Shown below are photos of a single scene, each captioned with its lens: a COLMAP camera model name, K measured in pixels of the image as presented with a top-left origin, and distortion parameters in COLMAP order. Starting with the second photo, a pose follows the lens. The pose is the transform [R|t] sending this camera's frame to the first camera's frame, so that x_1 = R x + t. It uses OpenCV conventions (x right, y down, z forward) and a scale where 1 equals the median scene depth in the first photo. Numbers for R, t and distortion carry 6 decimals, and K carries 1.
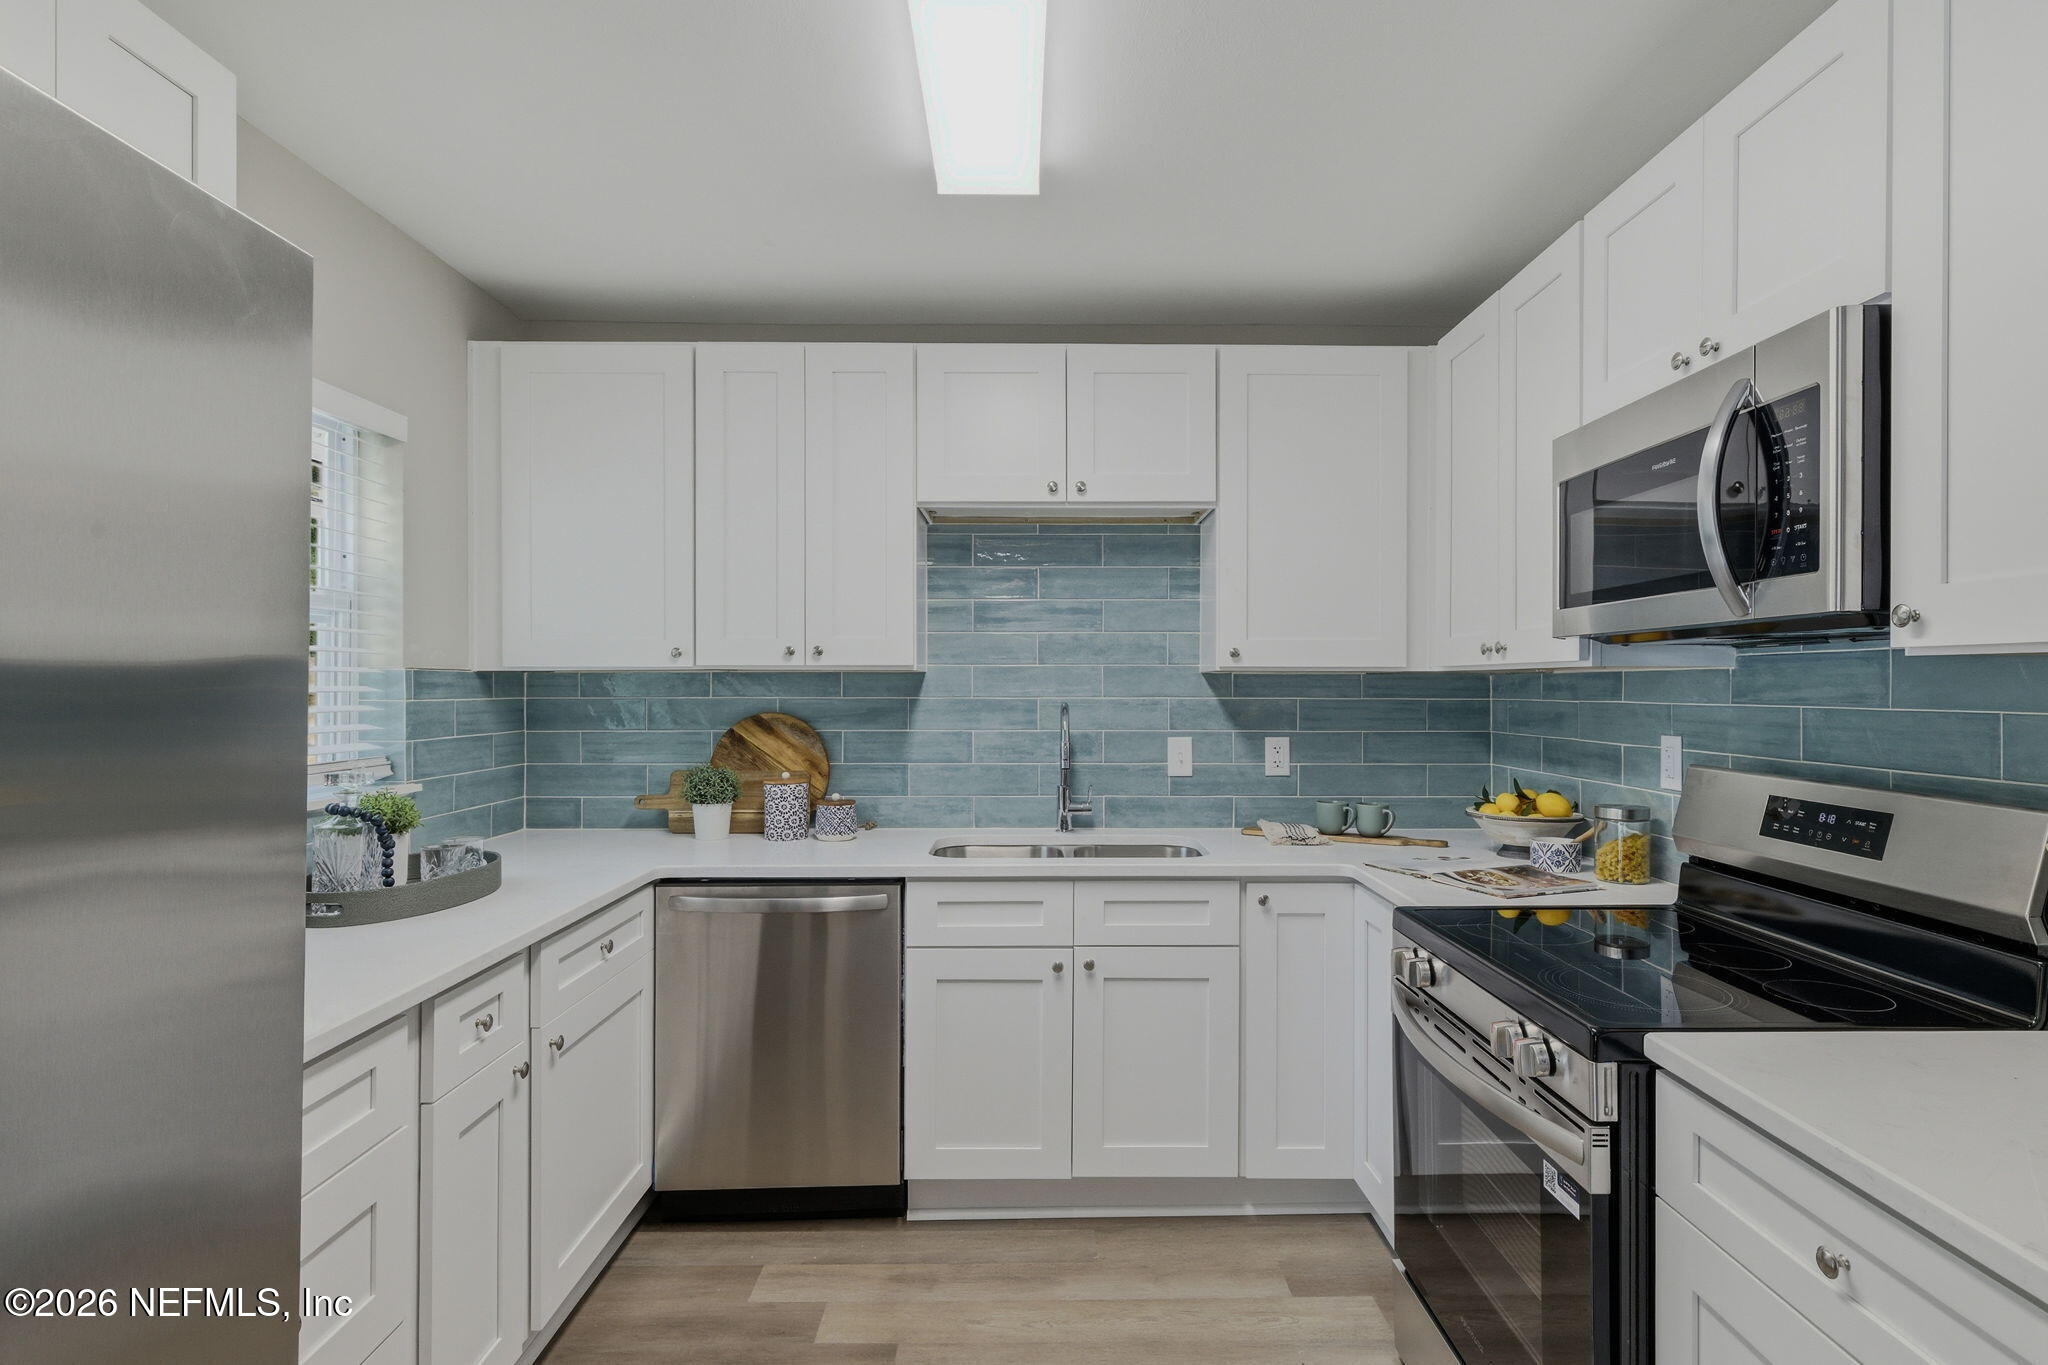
lens RADIAL K [[1015.4, 0, 1058.9], [0, 1015.4, 686.5], [0, 0, 1]] dist [-0.000659, -0.000104]
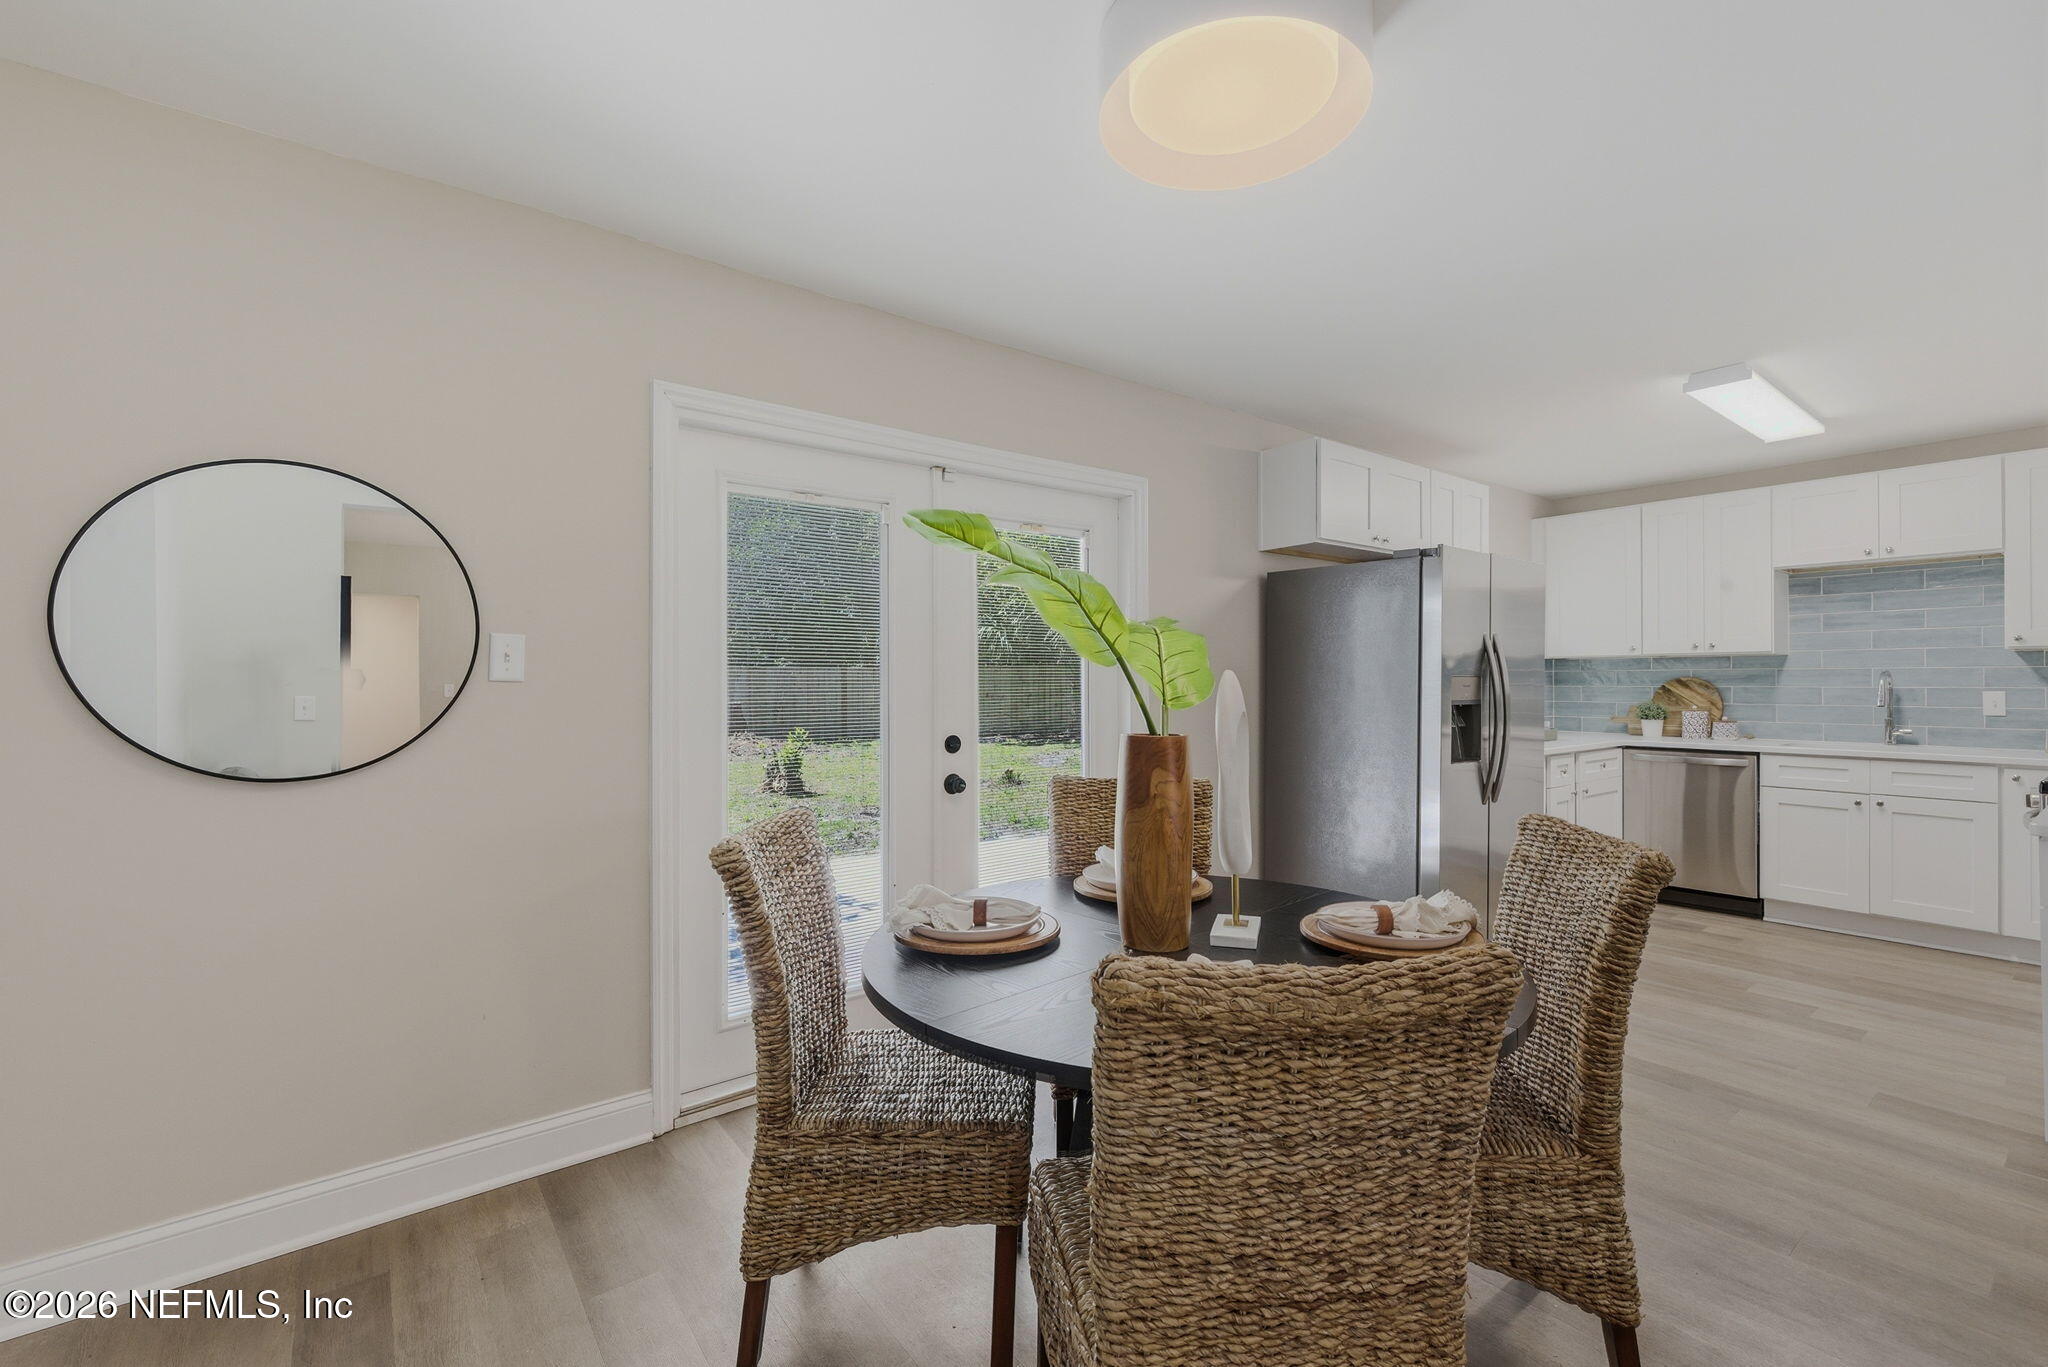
lens RADIAL K [[885.4, 0, 1012.9], [0, 885.4, 675.0], [0, 0, 1]] dist [0.002876, 0.000188]
pose [[0.573043, -0.006466, -0.819500, 0.465193], [-0.000597, 0.999965, -0.008308, 0.044772], [0.819525, 0.005250, 0.573020, -1.306010]]
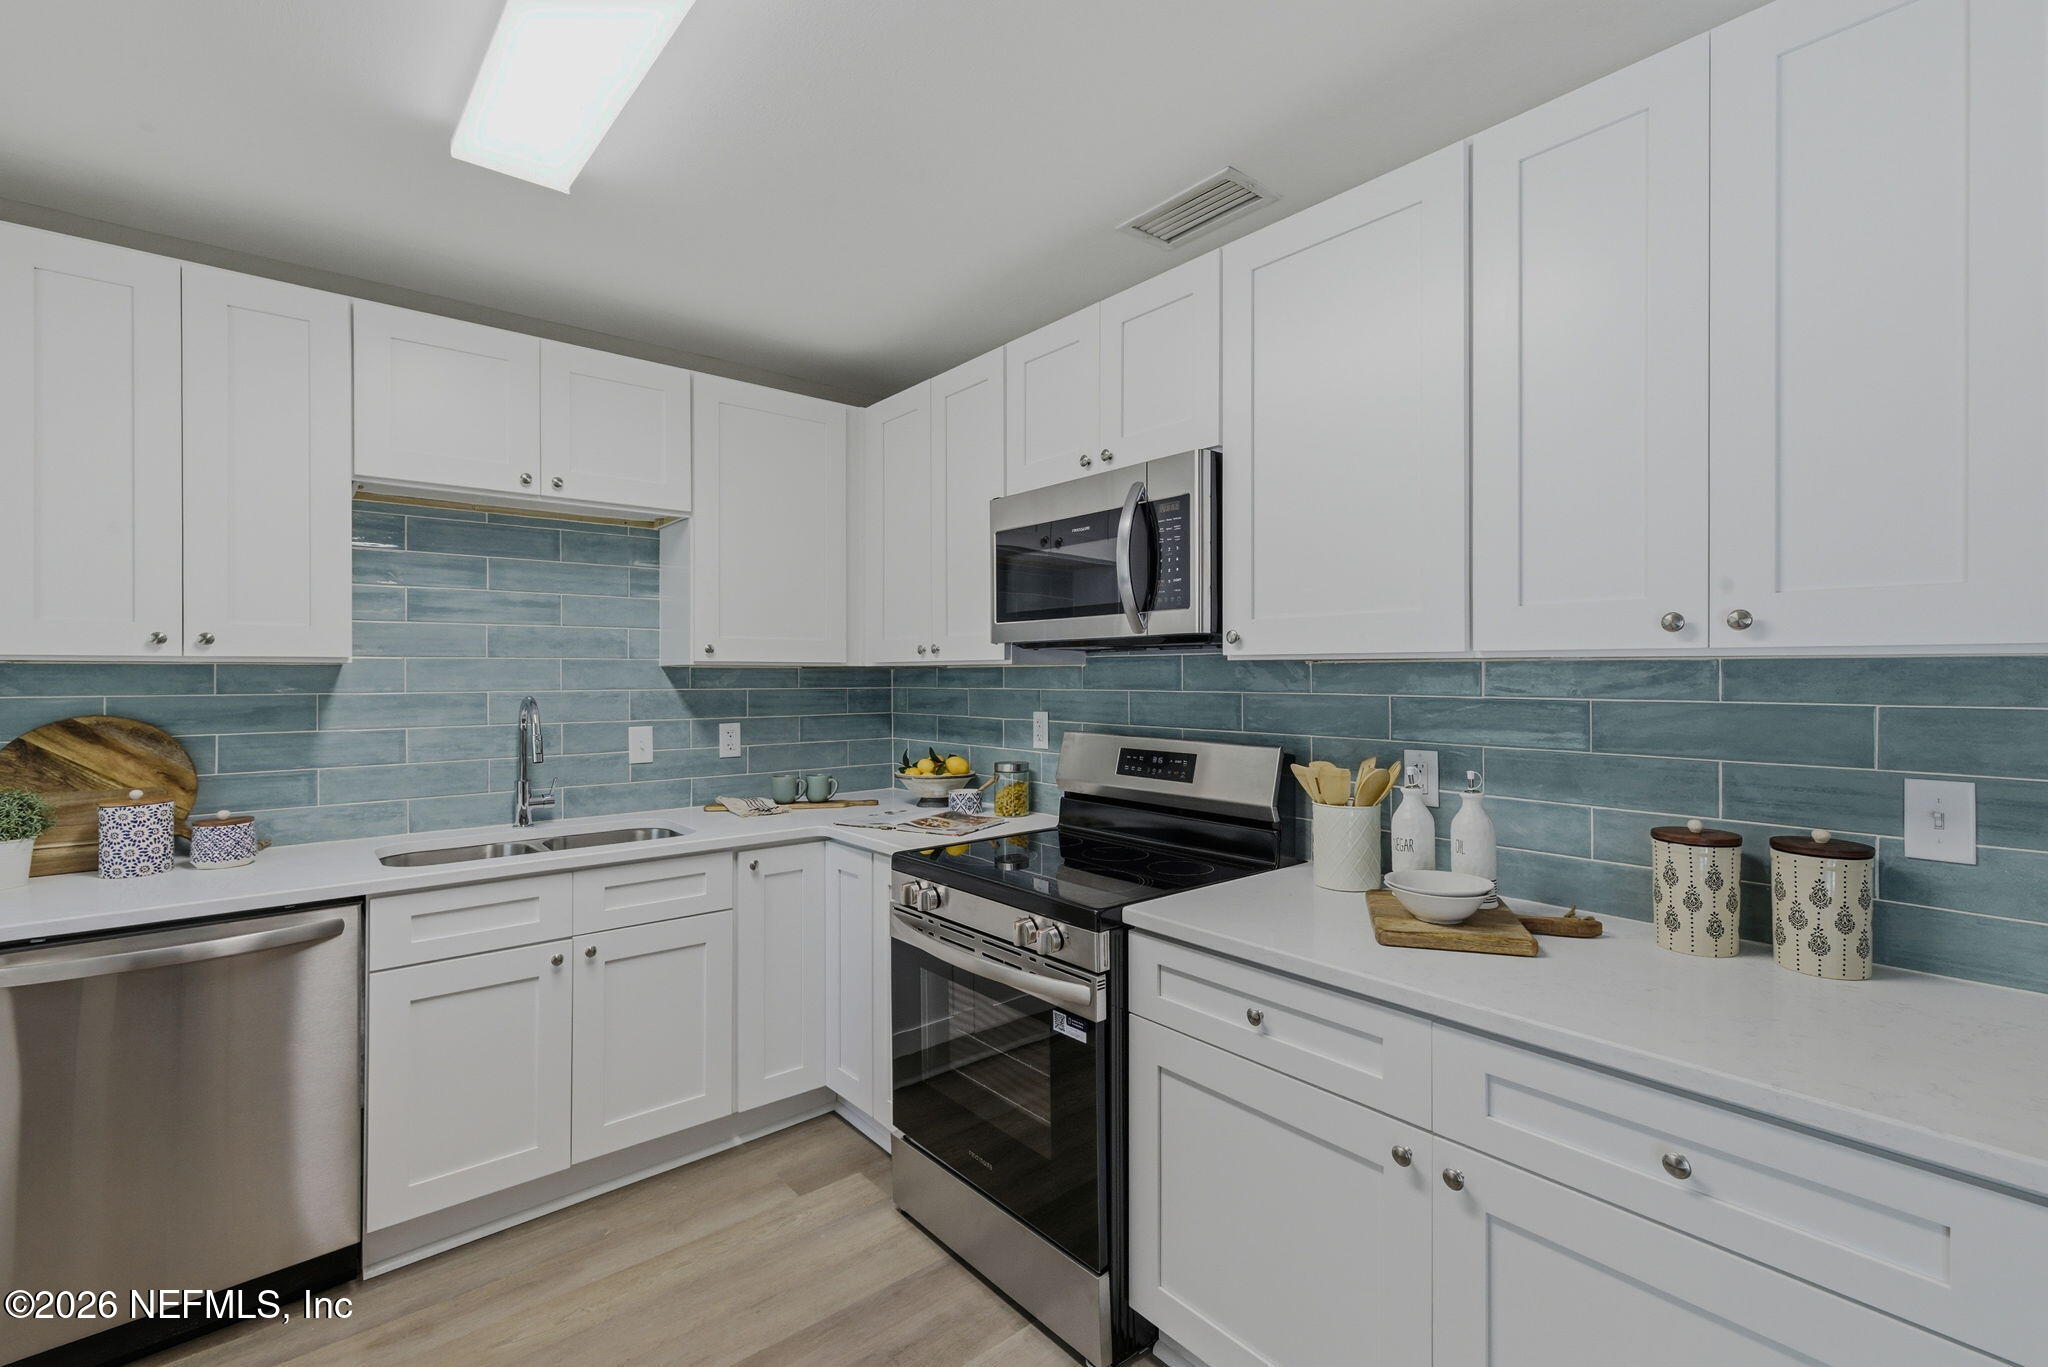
lens RADIAL K [[885.4, 0, 1003.9], [0, 885.4, 672.7], [0, 0, 1]] dist [0.002876, 0.000188]
pose [[0.781679, -0.001157, 0.623680, -0.199663], [0.003823, 0.999988, -0.002936, -0.003272], [-0.623670, 0.004679, 0.781674, 0.037977]]
